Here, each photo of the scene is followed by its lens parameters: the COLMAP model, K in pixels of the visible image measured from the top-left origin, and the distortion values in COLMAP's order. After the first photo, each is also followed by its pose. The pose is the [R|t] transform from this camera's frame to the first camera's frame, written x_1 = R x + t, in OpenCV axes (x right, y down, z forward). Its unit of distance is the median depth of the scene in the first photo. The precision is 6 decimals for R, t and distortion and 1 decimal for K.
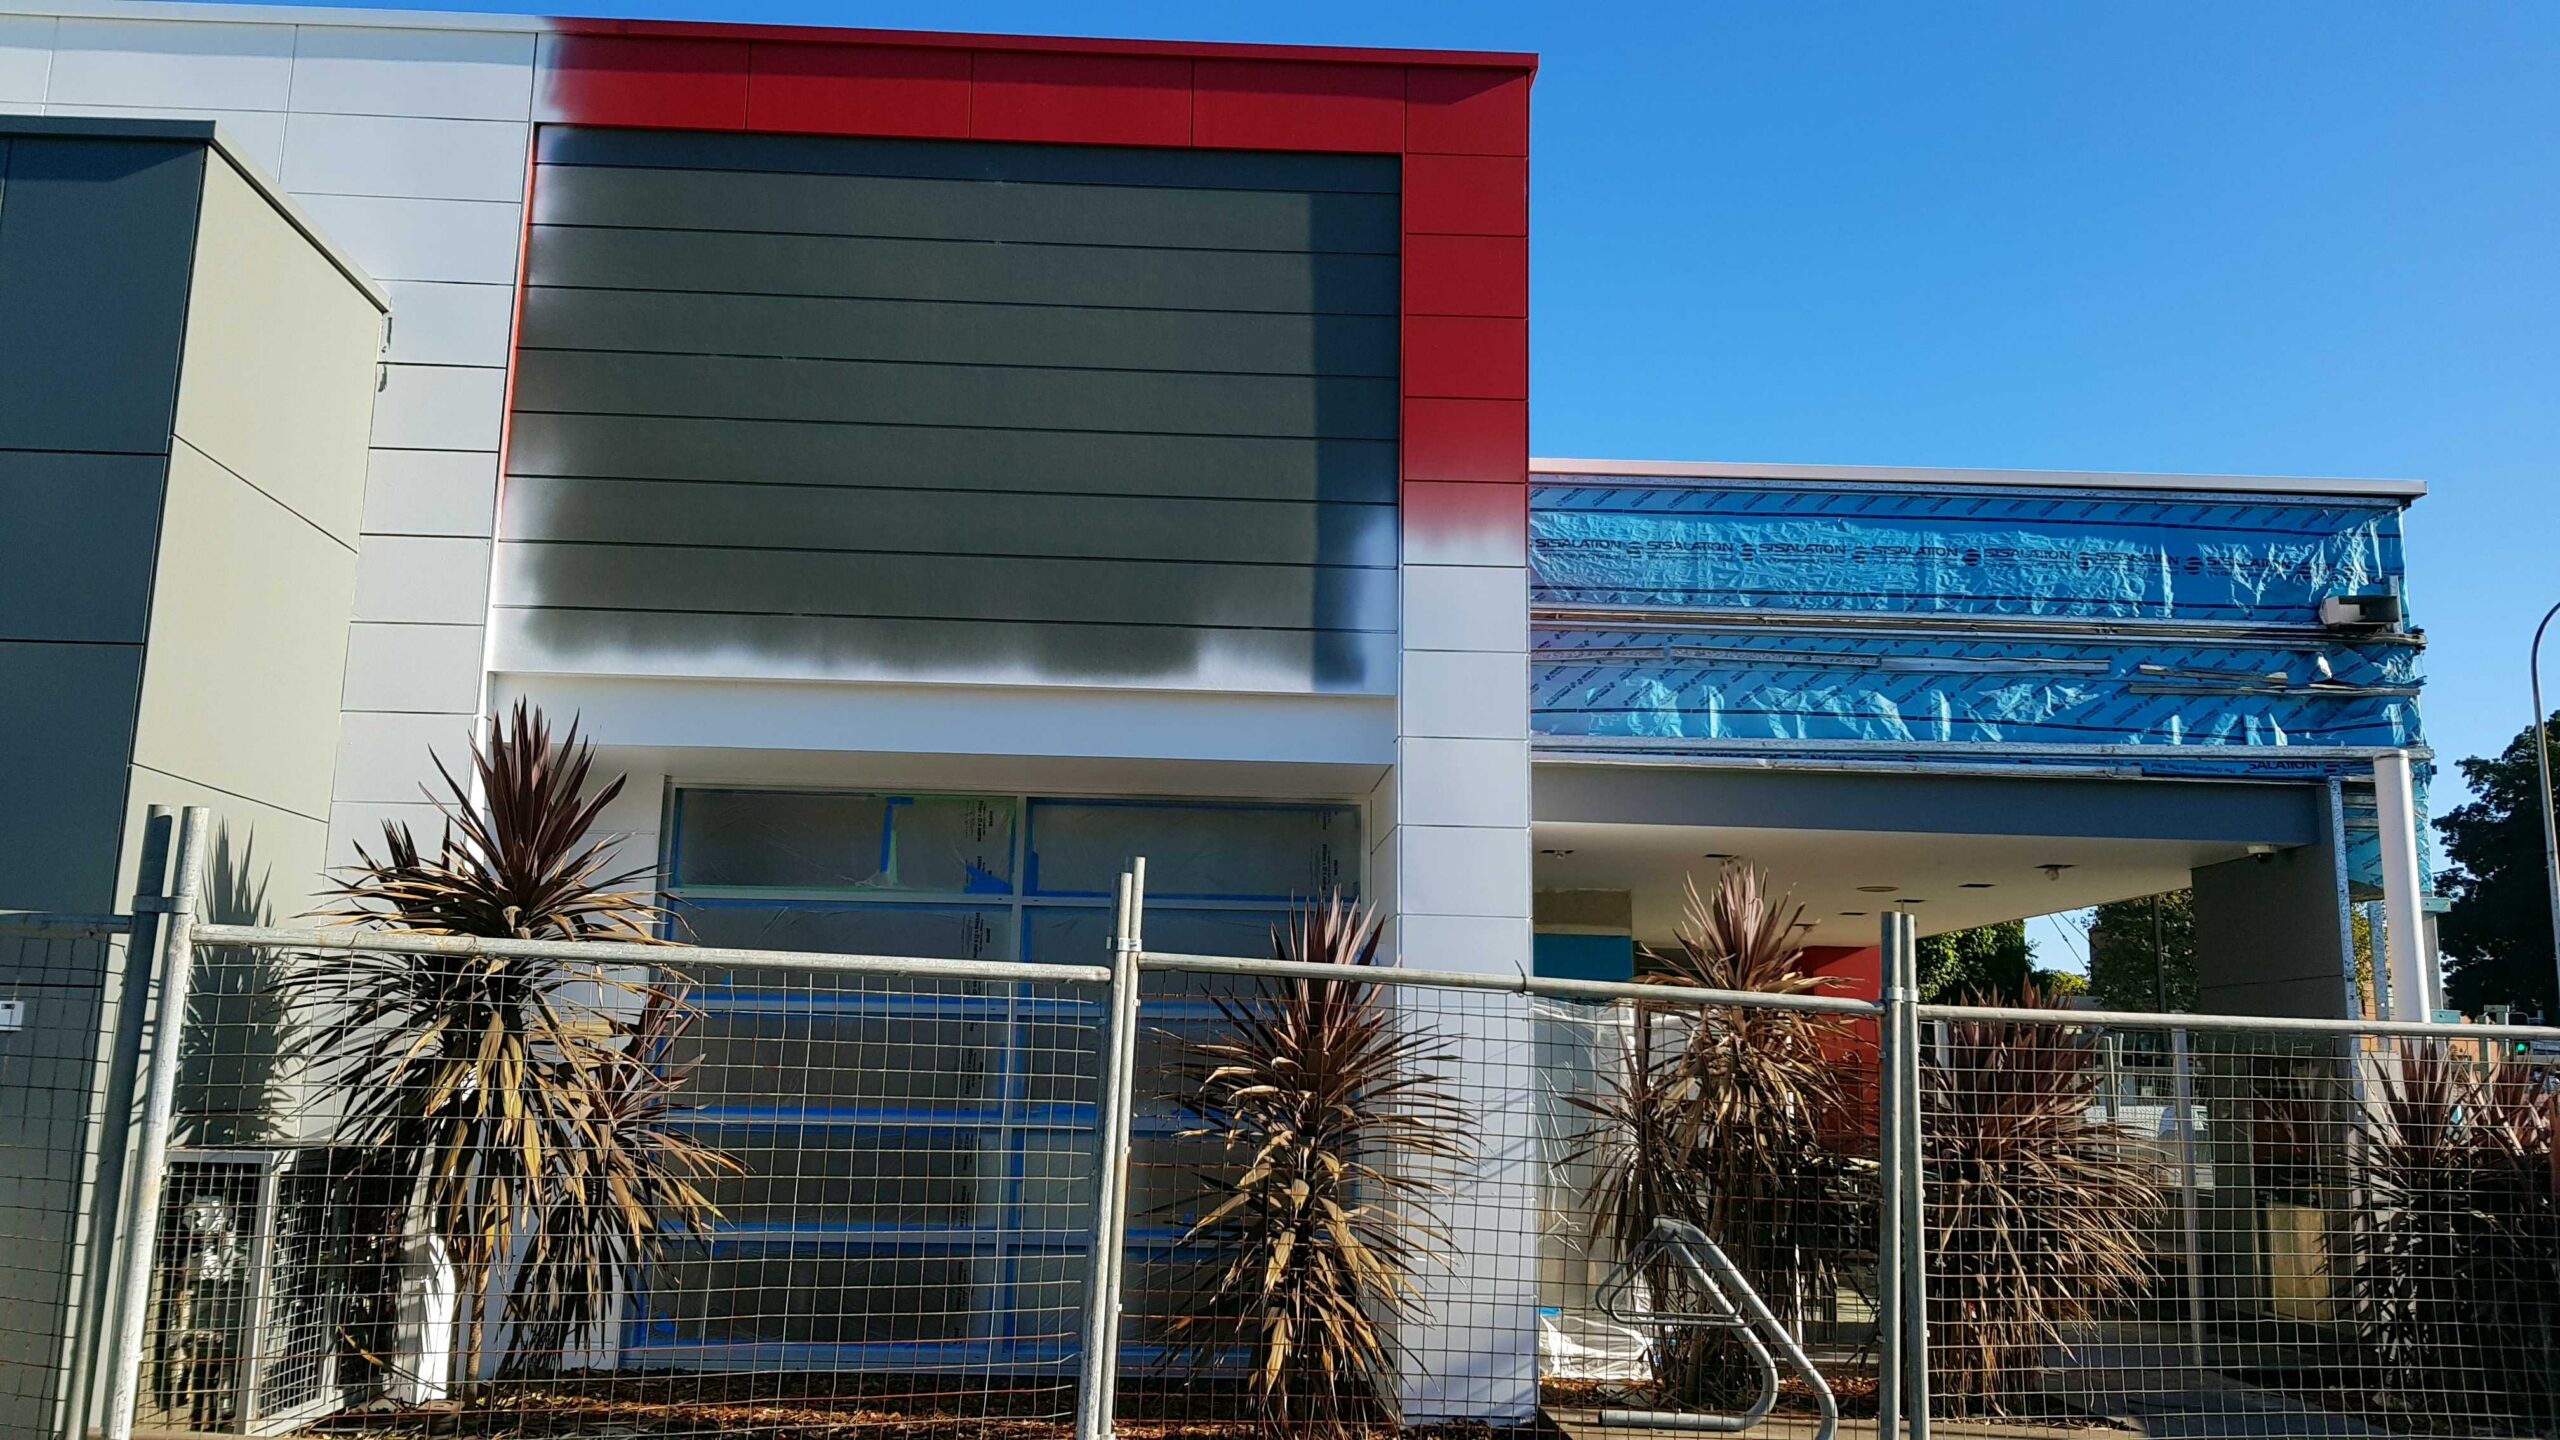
lens RADIAL K [[2000.9, 0, 1228.9], [0, 2000.9, 704.7], [0, 0, 1]] dist [0.081308, -0.132857]
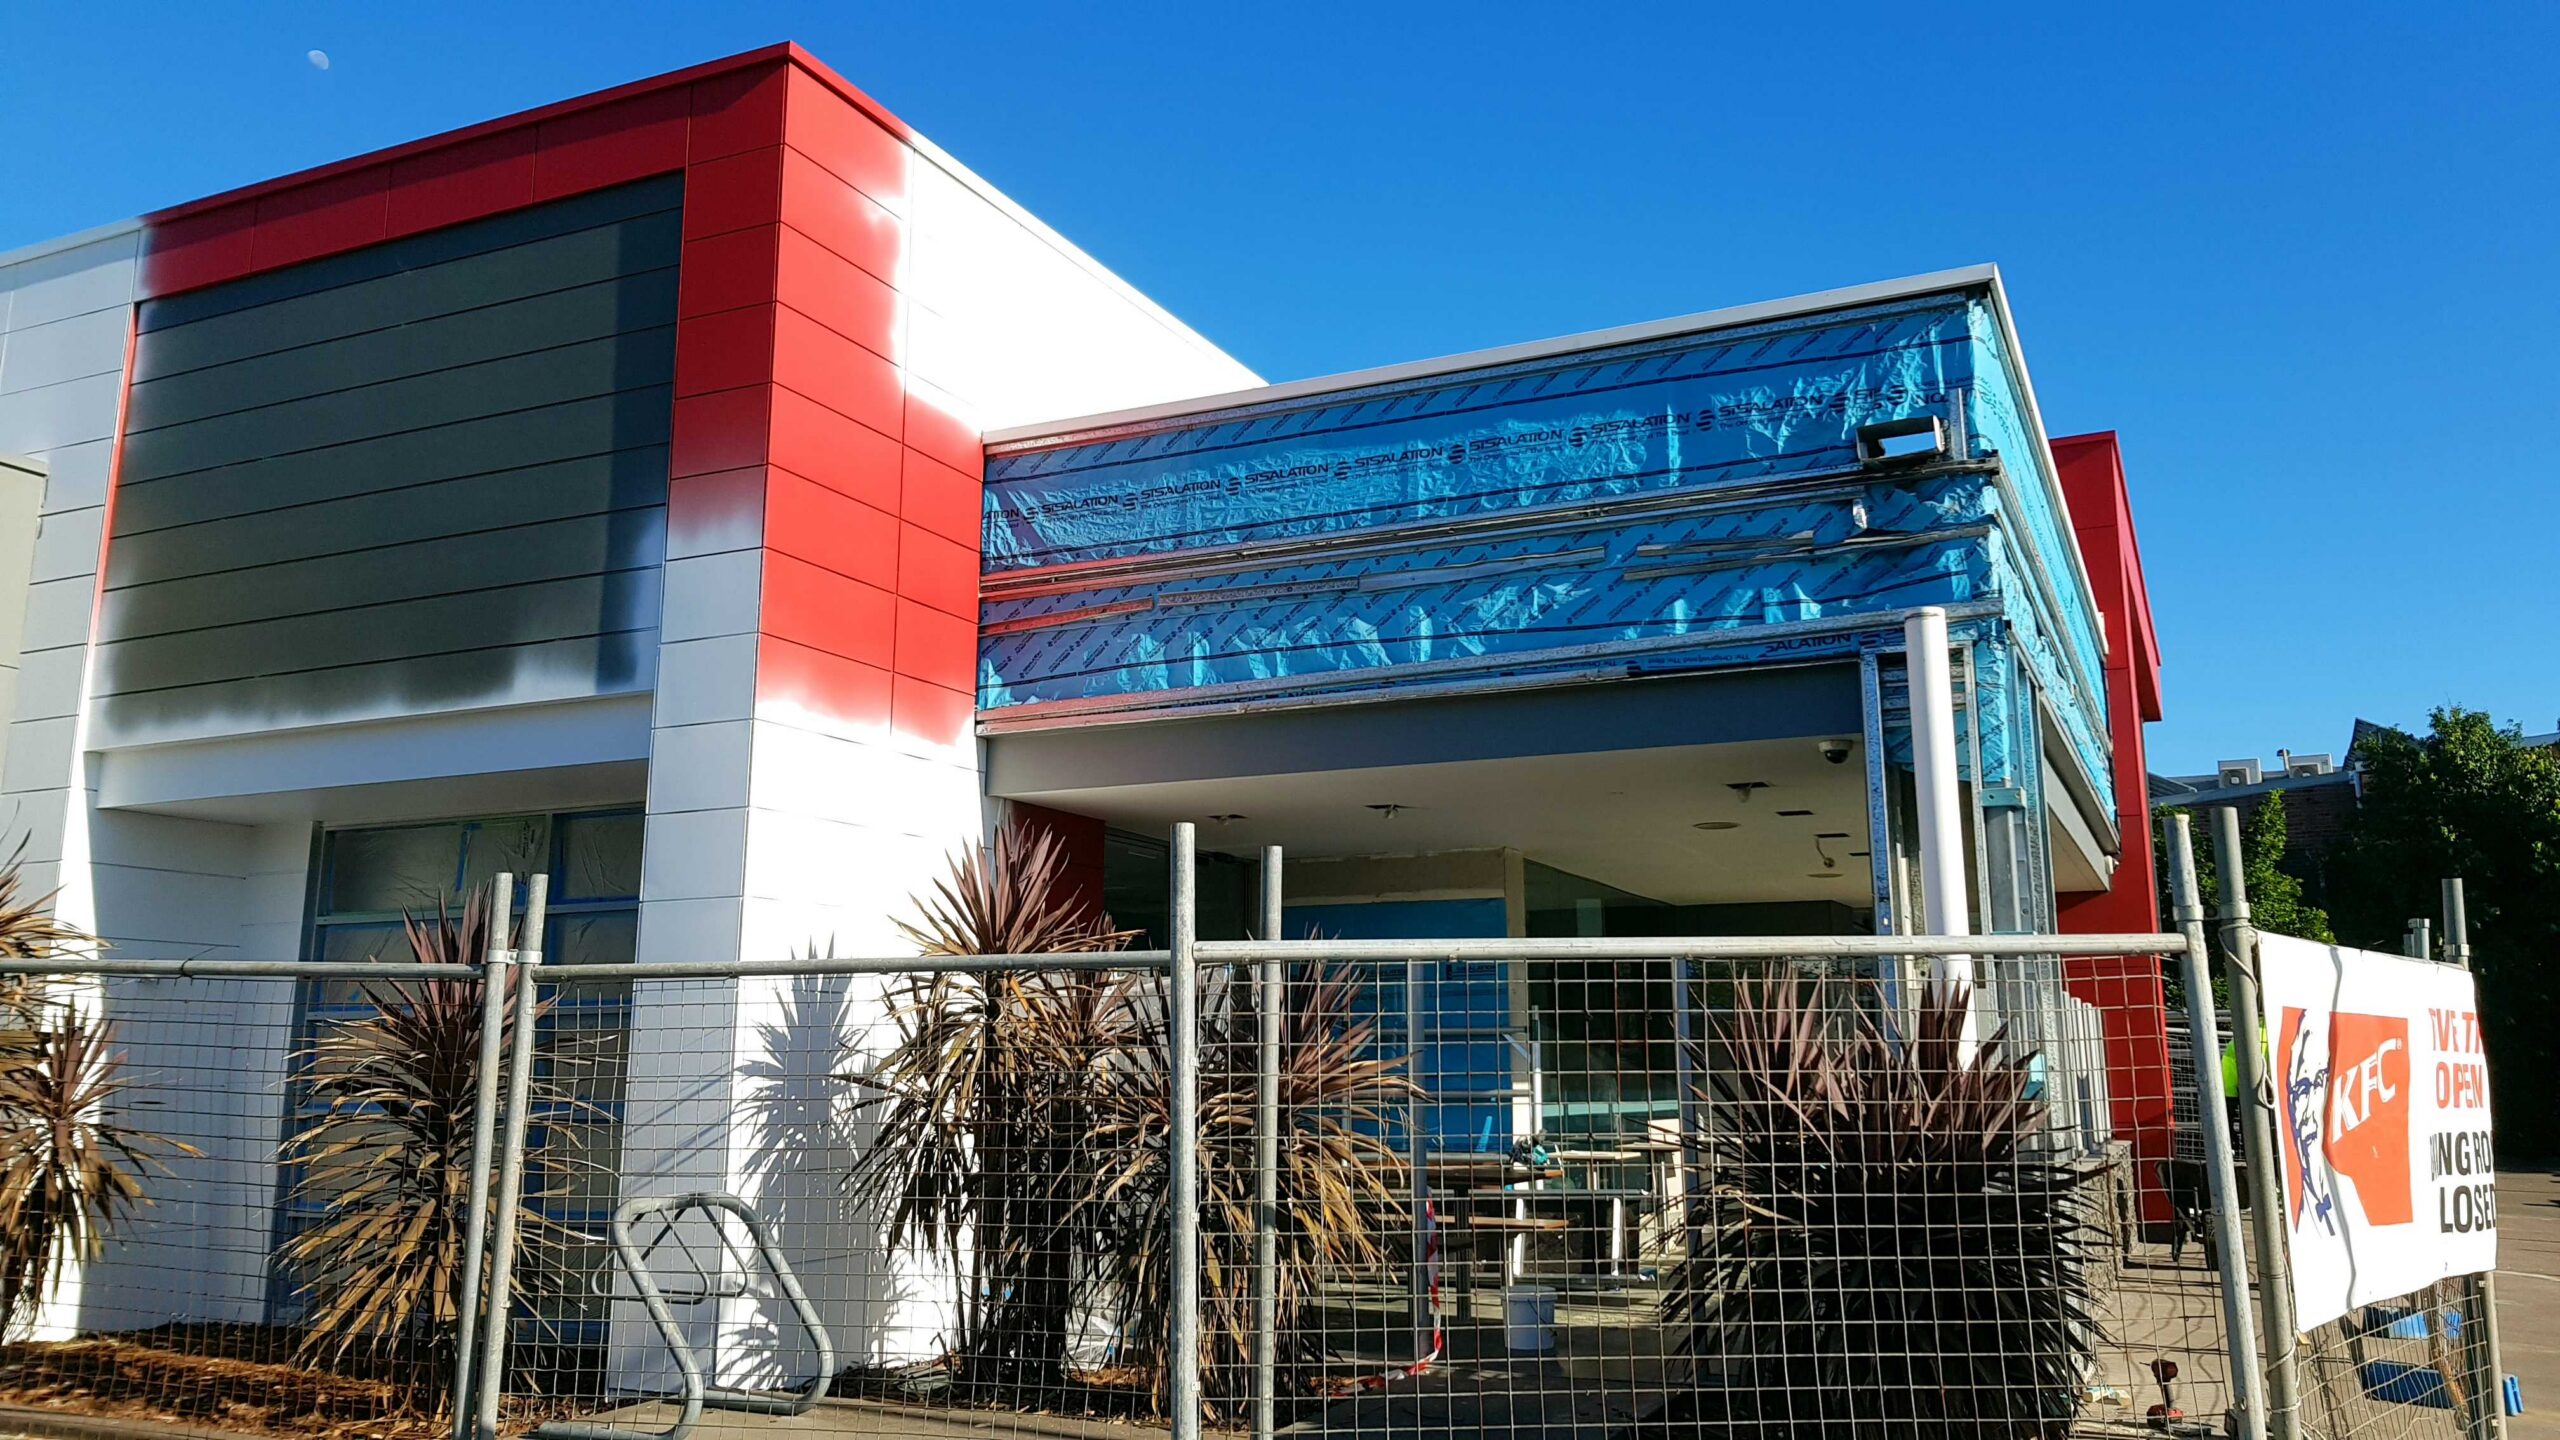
lens RADIAL K [[1918.2, 0, 1311.1], [0, 1918.2, 688.9], [0, 0, 1]] dist [0.064123, -0.048147]
pose [[0.894662, -0.109882, -0.433020, 0.677693], [0.106747, 0.993783, -0.031631, 0.051833], [0.433804, -0.017924, 0.900829, 0.204039]]
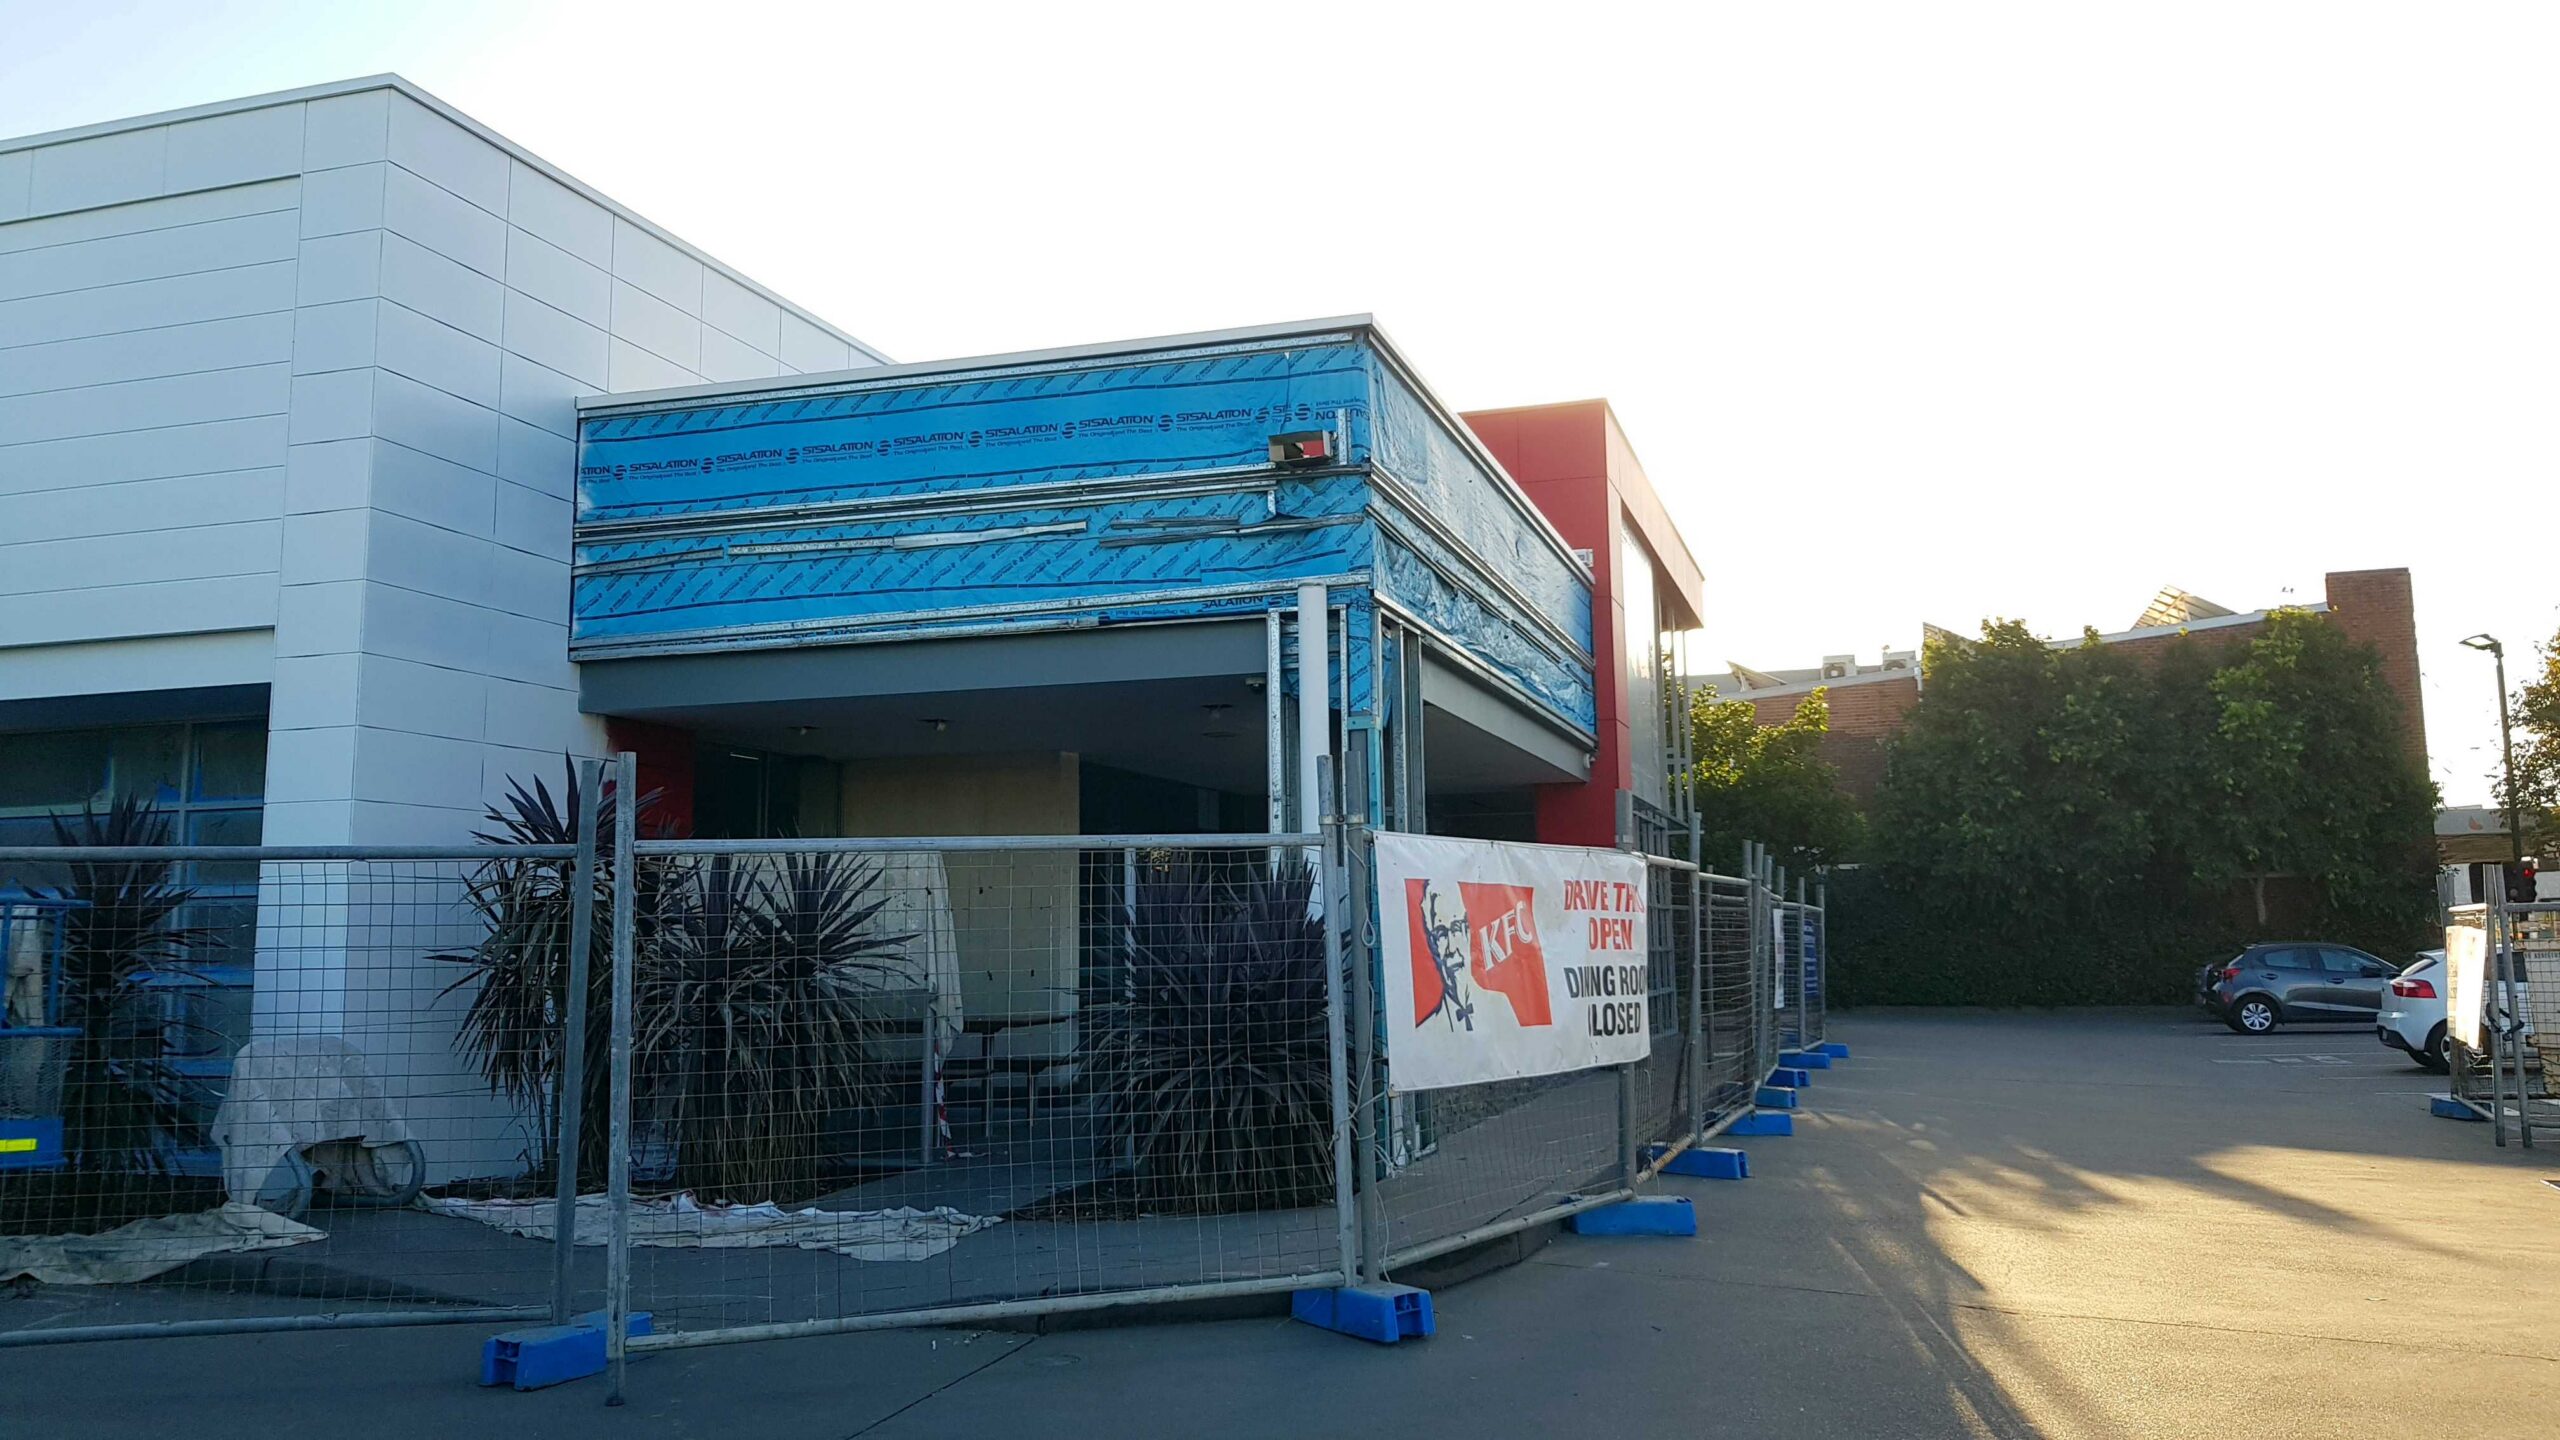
lens RADIAL K [[2000.9, 0, 1280.6], [0, 2000.9, 654.5], [0, 0, 1]] dist [0.081308, -0.132857]
pose [[0.941069, -0.080365, -0.328528, 0.886946], [0.093682, 0.995291, 0.024882, 0.033625], [0.324981, -0.054193, 0.944166, 0.017087]]
